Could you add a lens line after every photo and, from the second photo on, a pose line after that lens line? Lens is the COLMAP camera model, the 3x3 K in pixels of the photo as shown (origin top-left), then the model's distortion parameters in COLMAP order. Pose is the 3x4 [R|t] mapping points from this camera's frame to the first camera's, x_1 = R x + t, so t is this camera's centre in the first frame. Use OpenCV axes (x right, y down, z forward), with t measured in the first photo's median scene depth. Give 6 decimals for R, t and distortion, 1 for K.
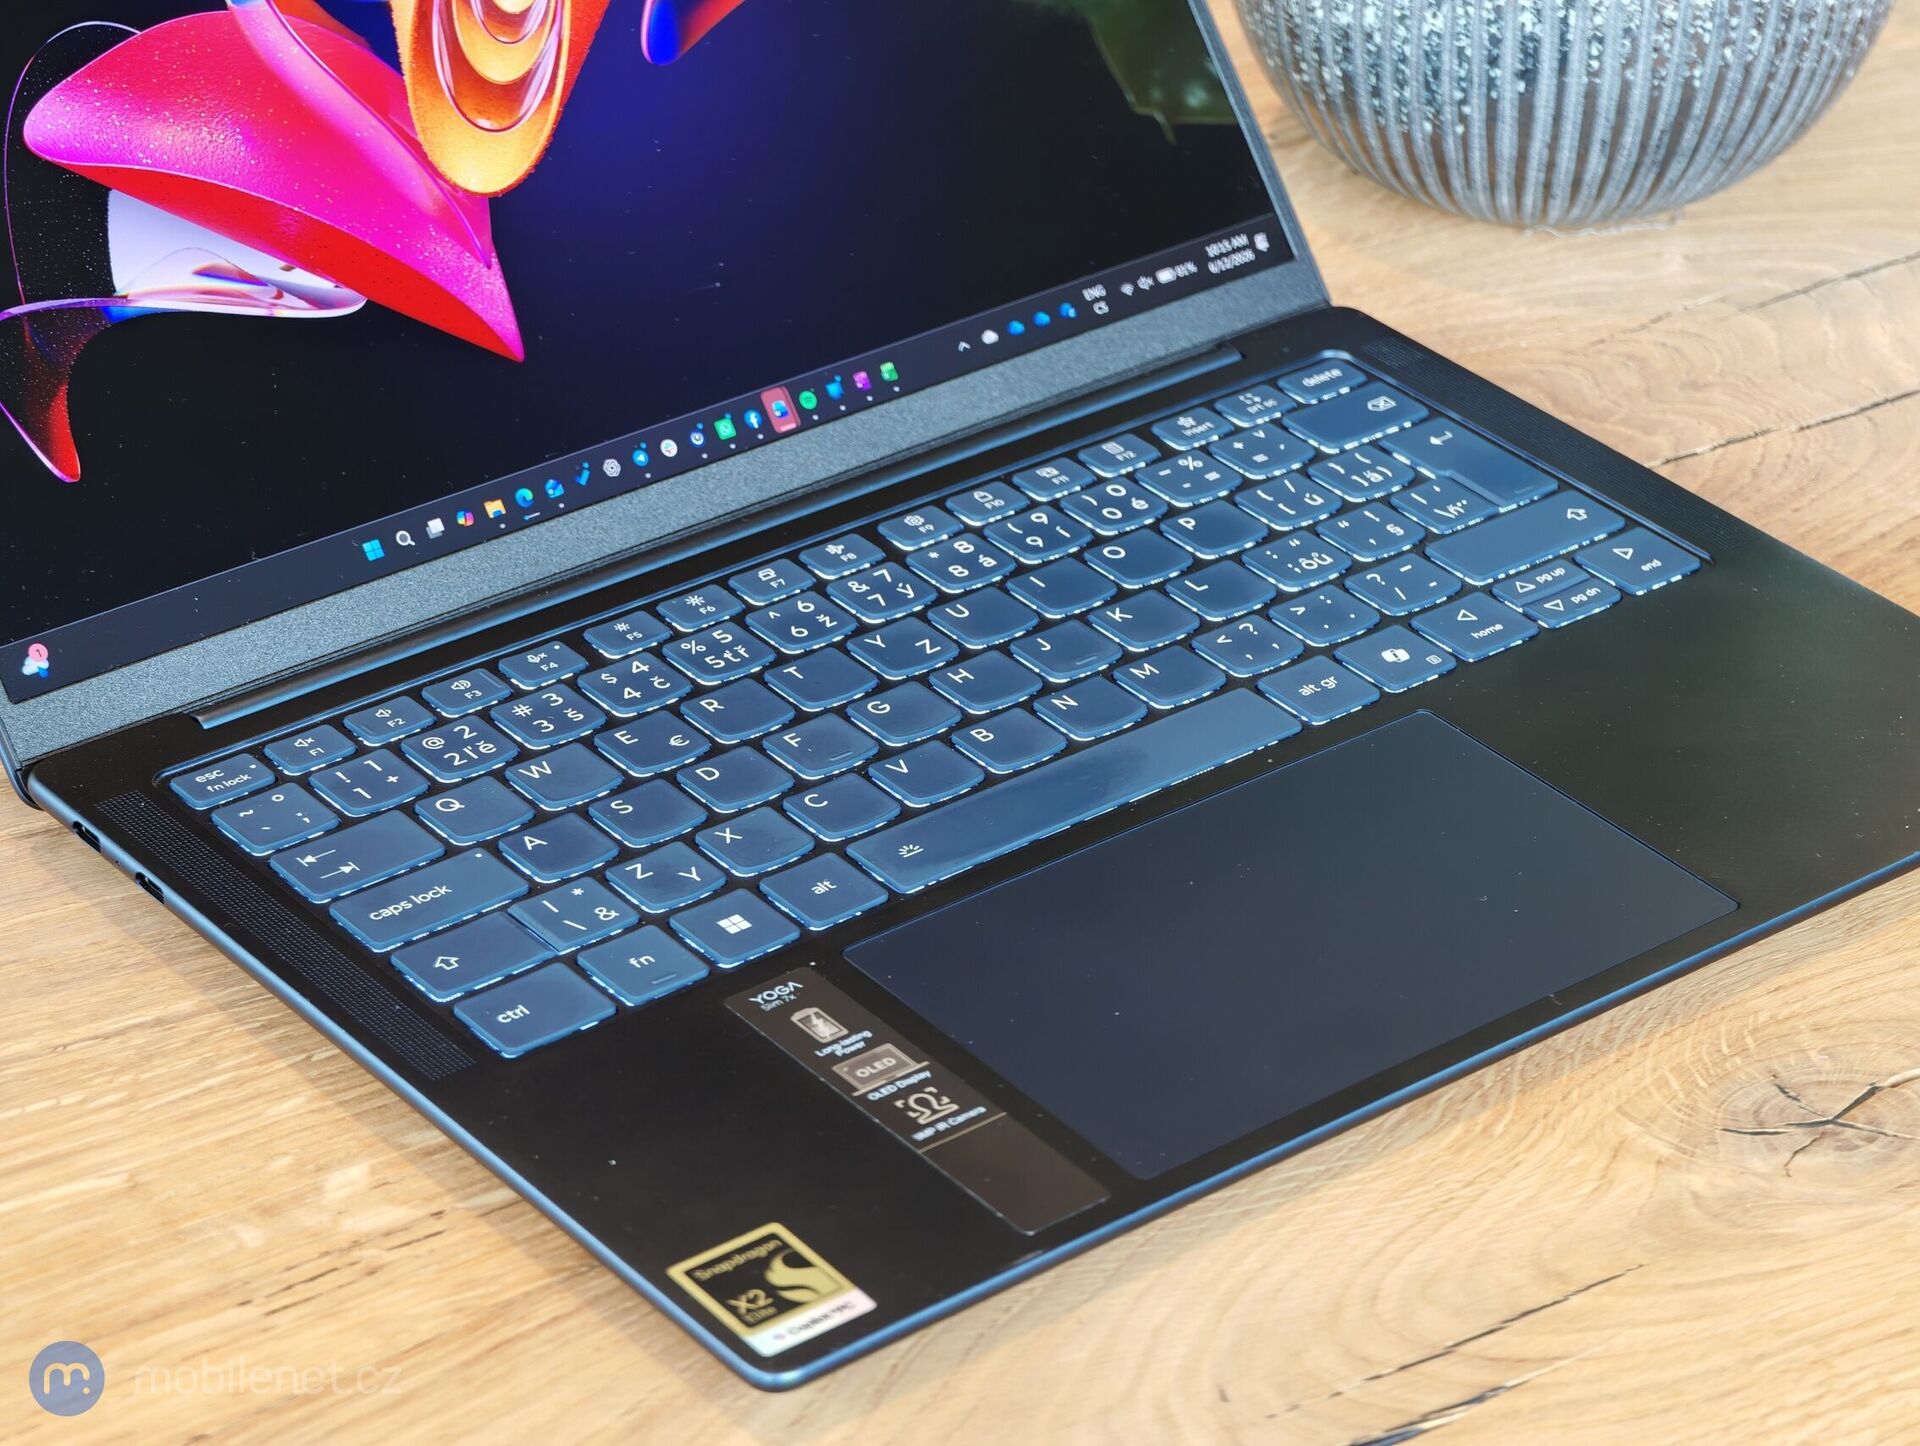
lens RADIAL K [[5535.1, 0, 961.3], [0, 5535.1, 723.6], [0, 0, 1]] dist [0.363211, 0.000000]
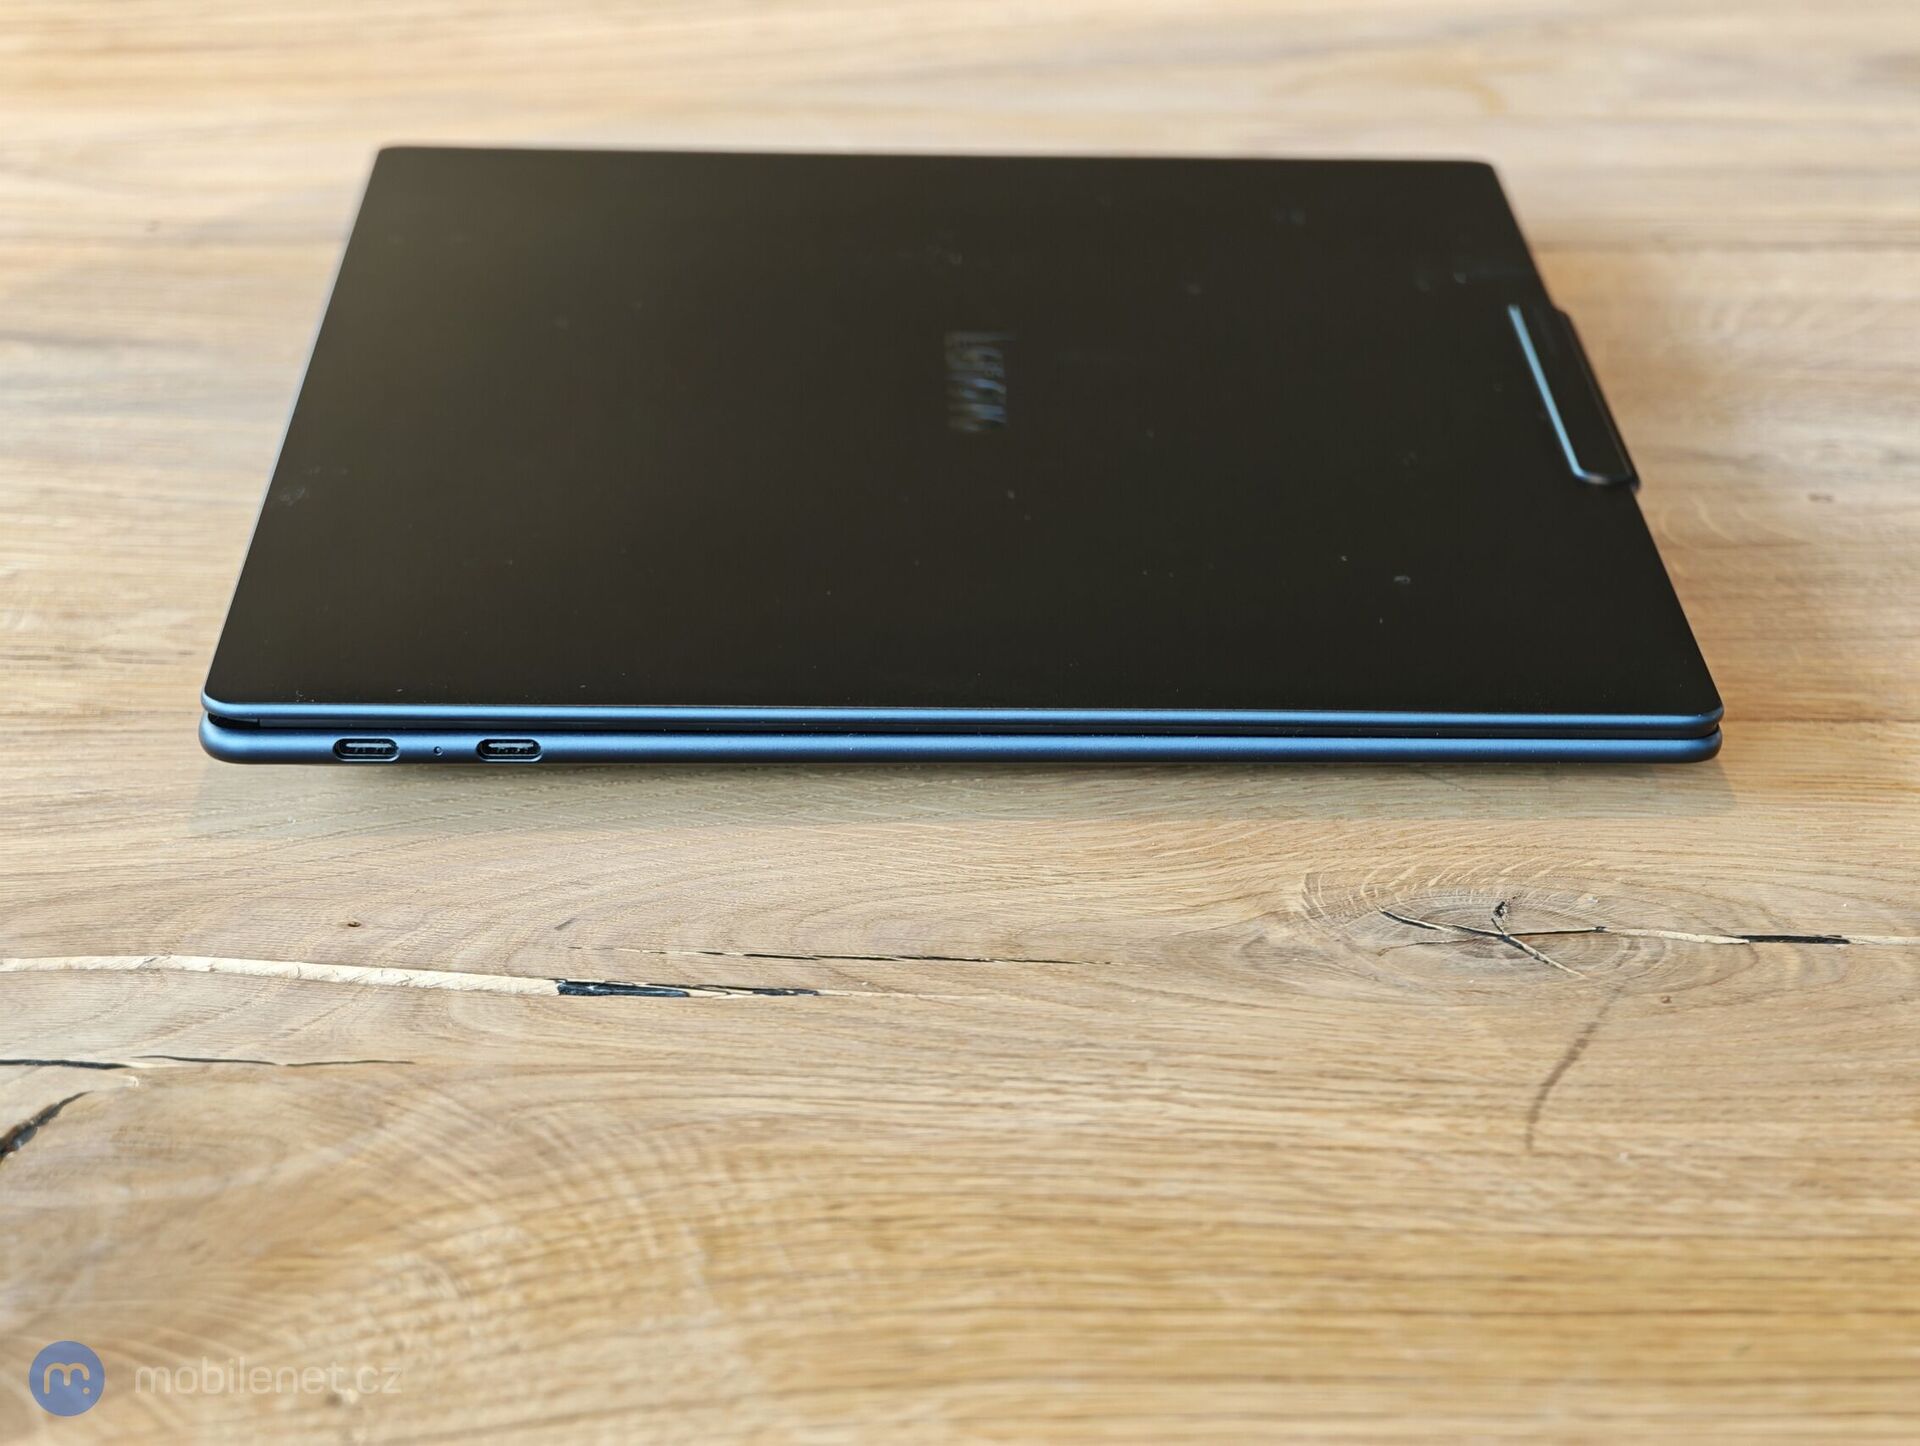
lens RADIAL K [[5535.1, 0, 963.7], [0, 5535.1, 723.8], [0, 0, 1]] dist [0.363211, 0.000000]
pose [[0.772717, 0.203241, -0.601334, 0.463683], [-0.306401, 0.949104, -0.072945, 0.100289], [0.555903, 0.240615, 0.795661, 0.237041]]
